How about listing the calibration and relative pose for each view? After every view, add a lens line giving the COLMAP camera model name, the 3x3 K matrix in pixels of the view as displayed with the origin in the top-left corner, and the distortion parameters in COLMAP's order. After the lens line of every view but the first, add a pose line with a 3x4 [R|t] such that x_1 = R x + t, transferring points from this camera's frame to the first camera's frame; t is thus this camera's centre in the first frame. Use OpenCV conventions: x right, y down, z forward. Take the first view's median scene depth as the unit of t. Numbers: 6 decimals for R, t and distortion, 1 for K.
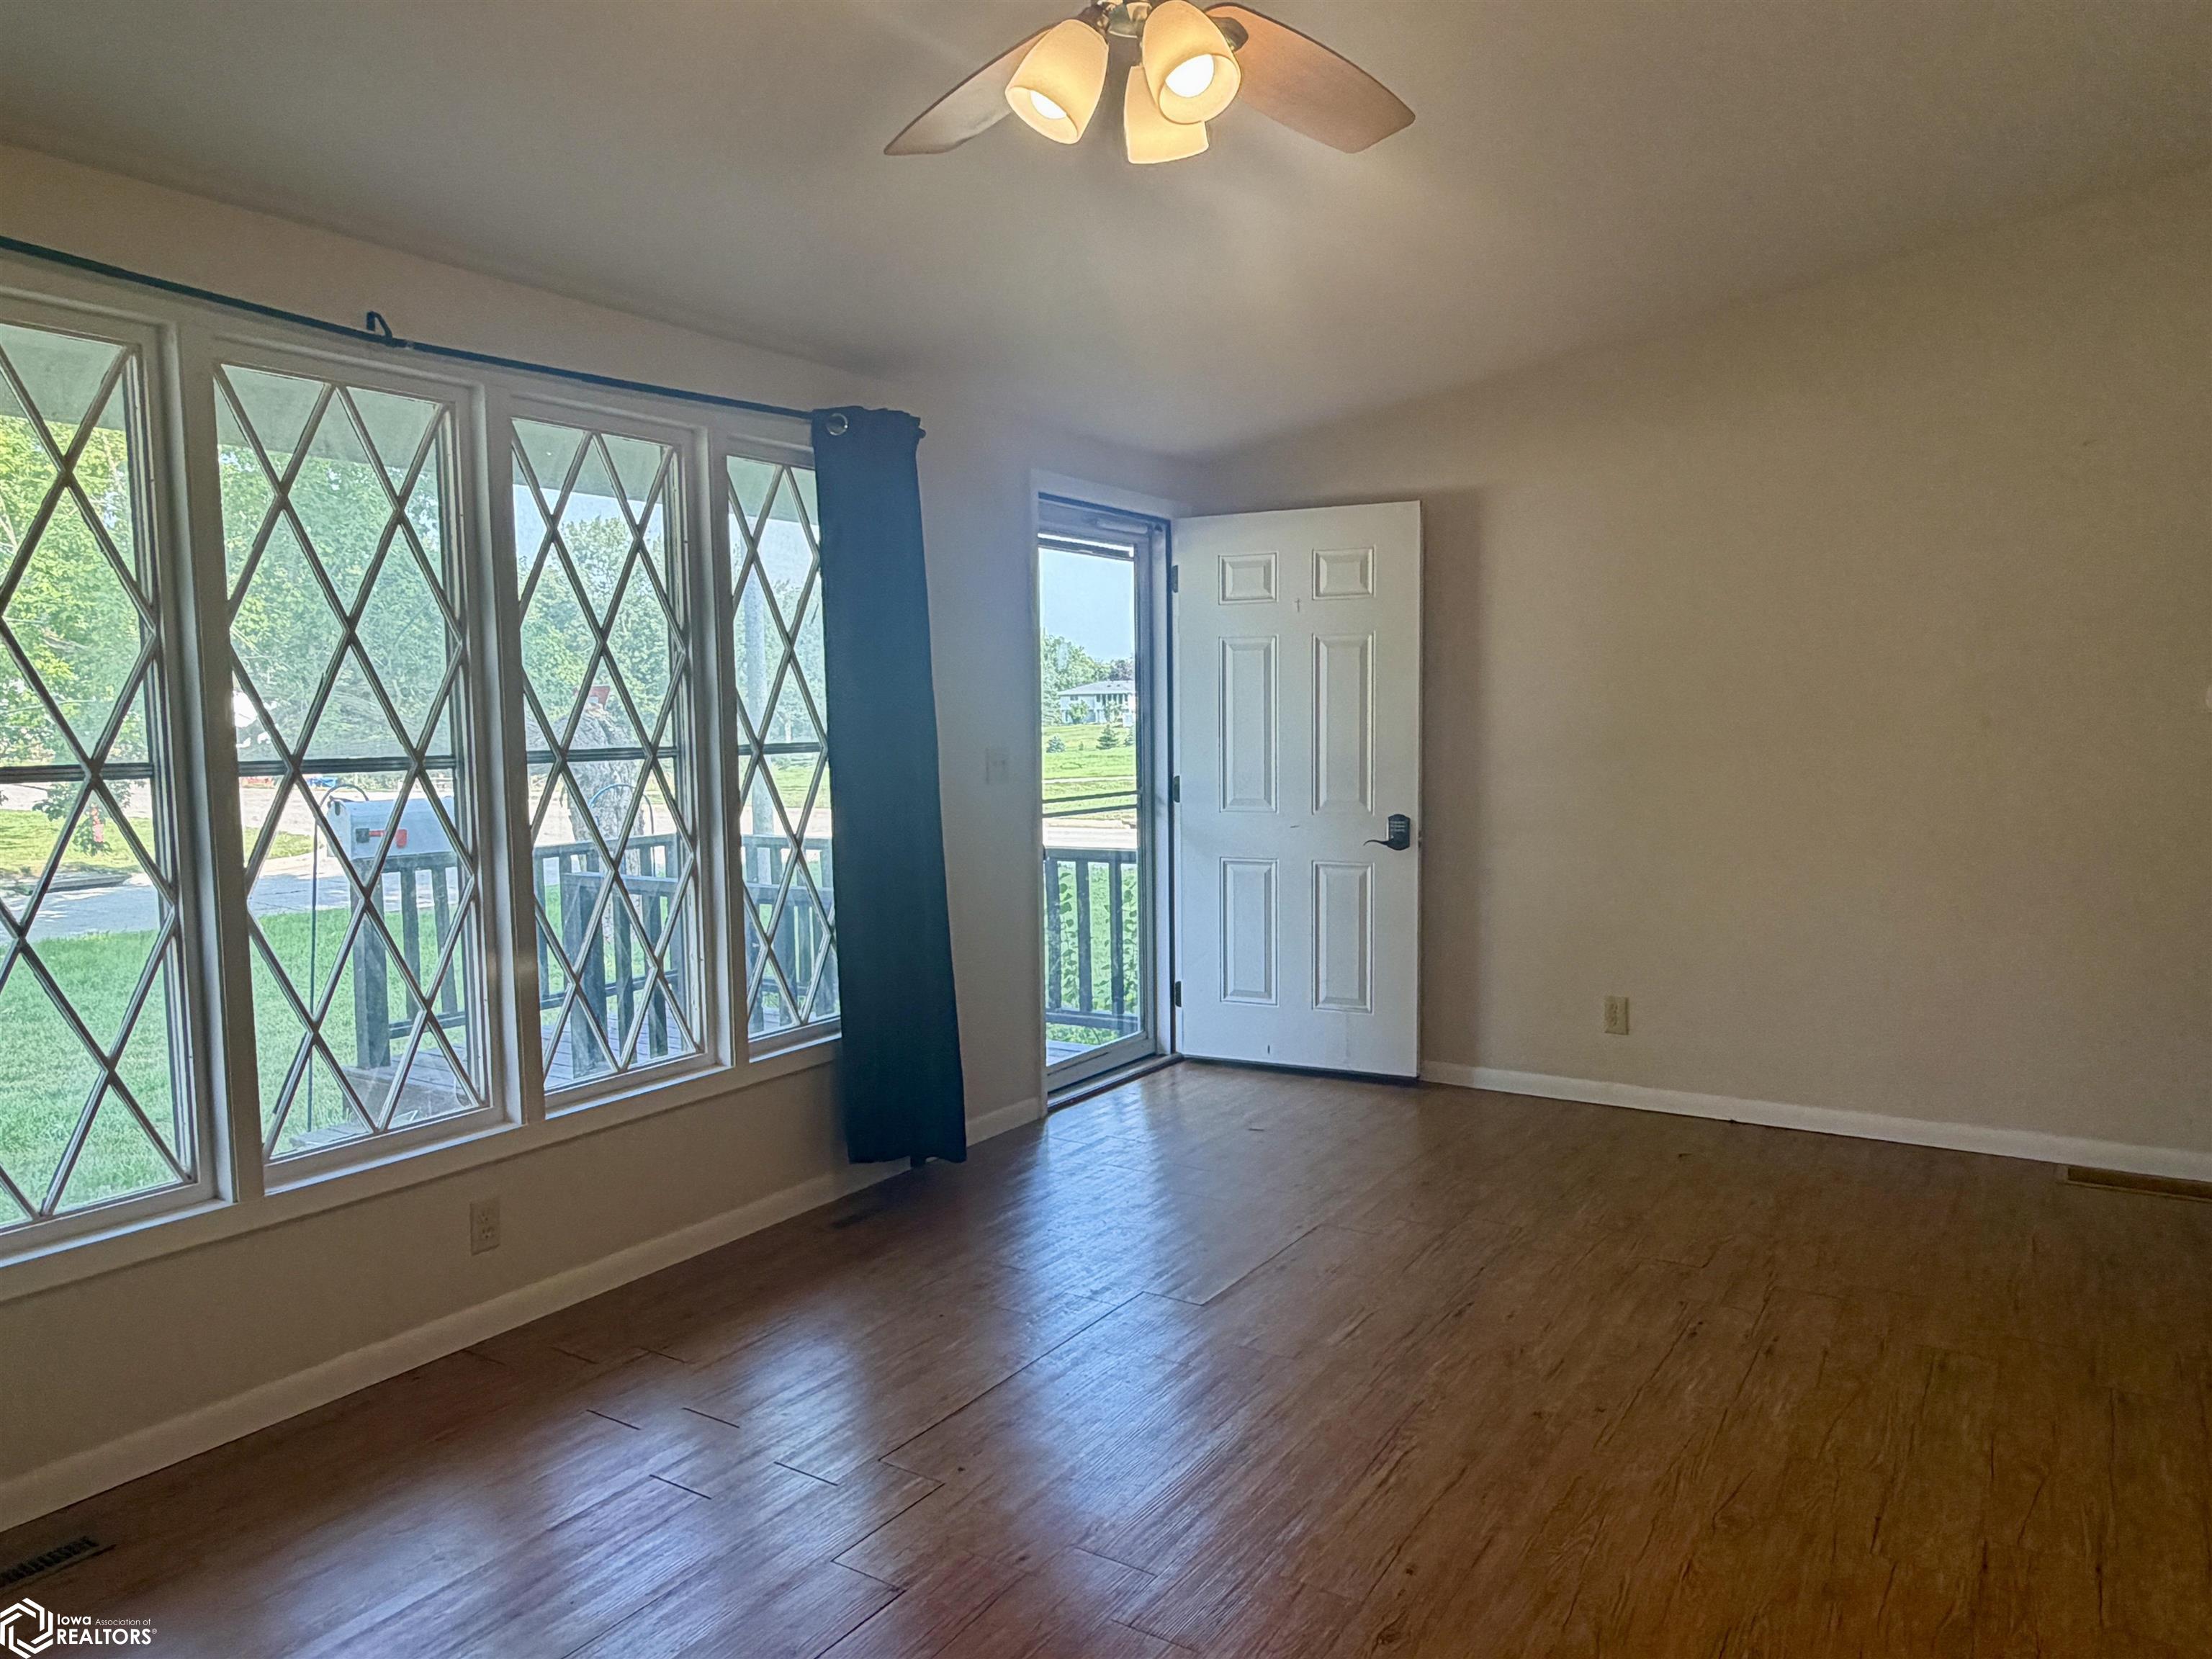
lens RADIAL K [[1487.0, 0, 1097.5], [0, 1487.0, 835.4], [0, 0, 1]] dist [0.000475, 0.001322]
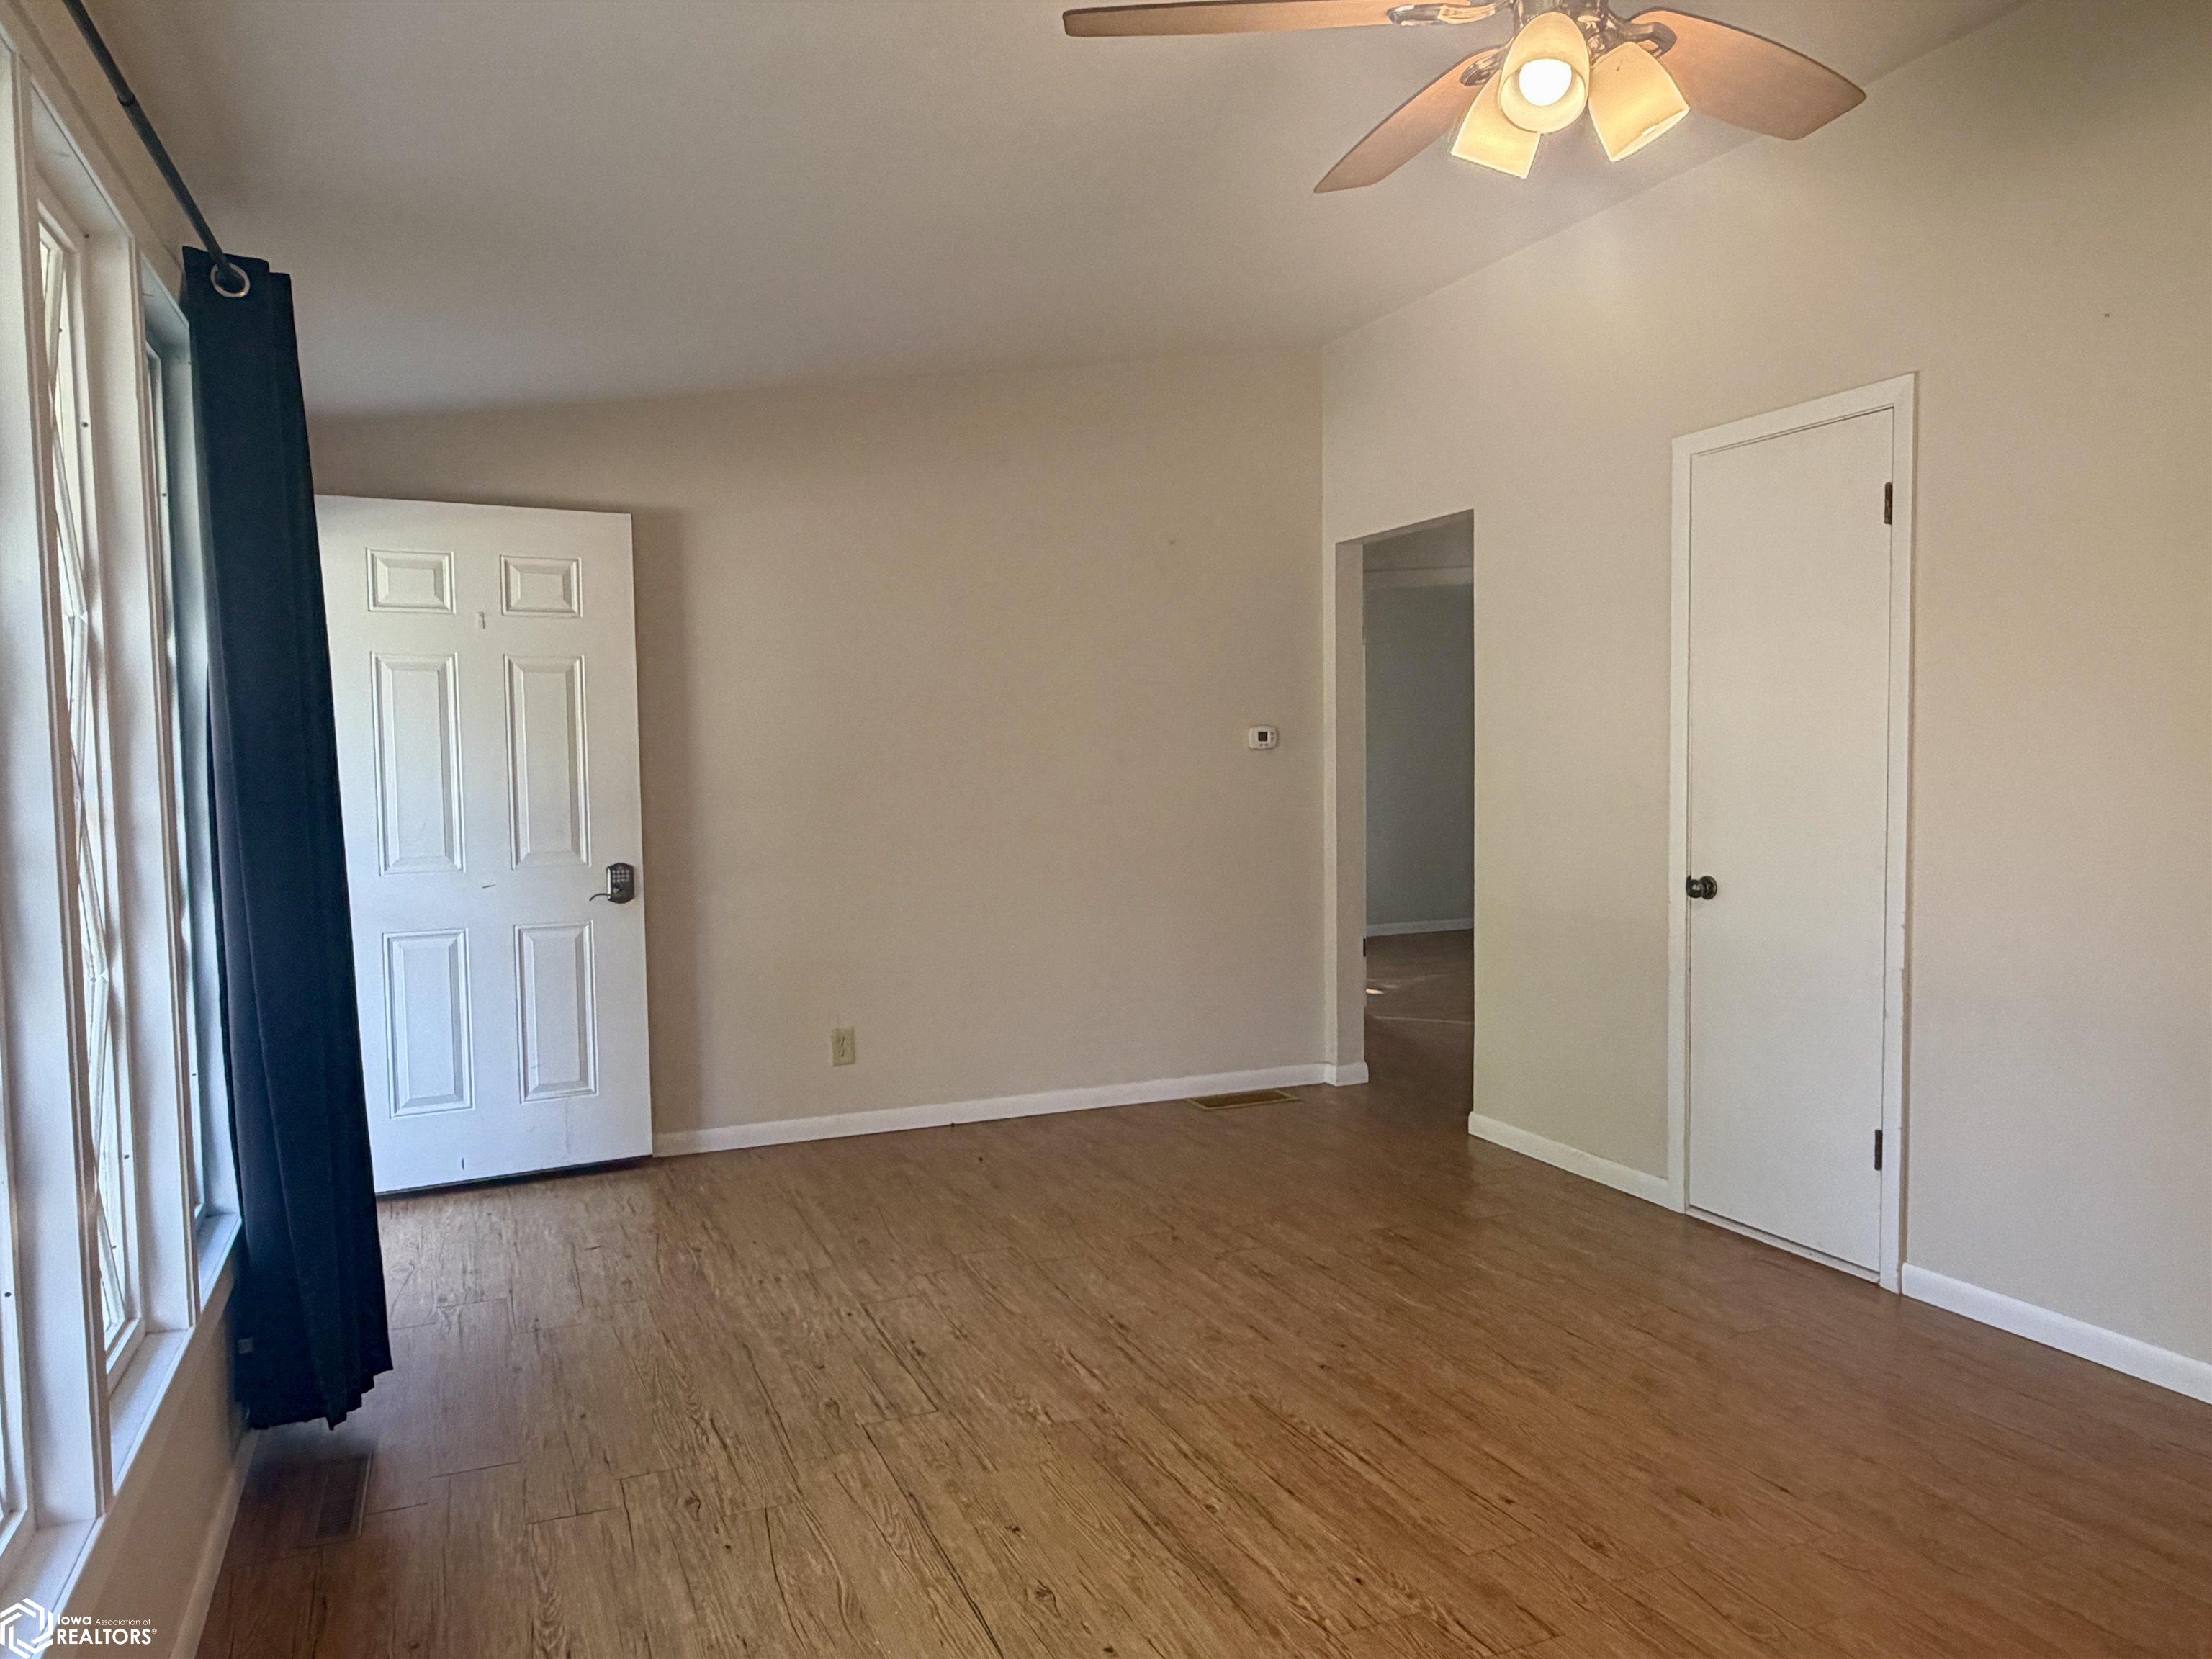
lens RADIAL K [[1510.7, 0, 1098.6], [0, 1510.7, 832.7], [0, 0, 1]] dist [0.001689, 0.003310]
pose [[0.570548, -0.042542, 0.820162, -0.381551], [0.074380, 0.997230, -0.000017, -0.010985], [-0.817889, 0.061013, 0.572132, 0.253198]]
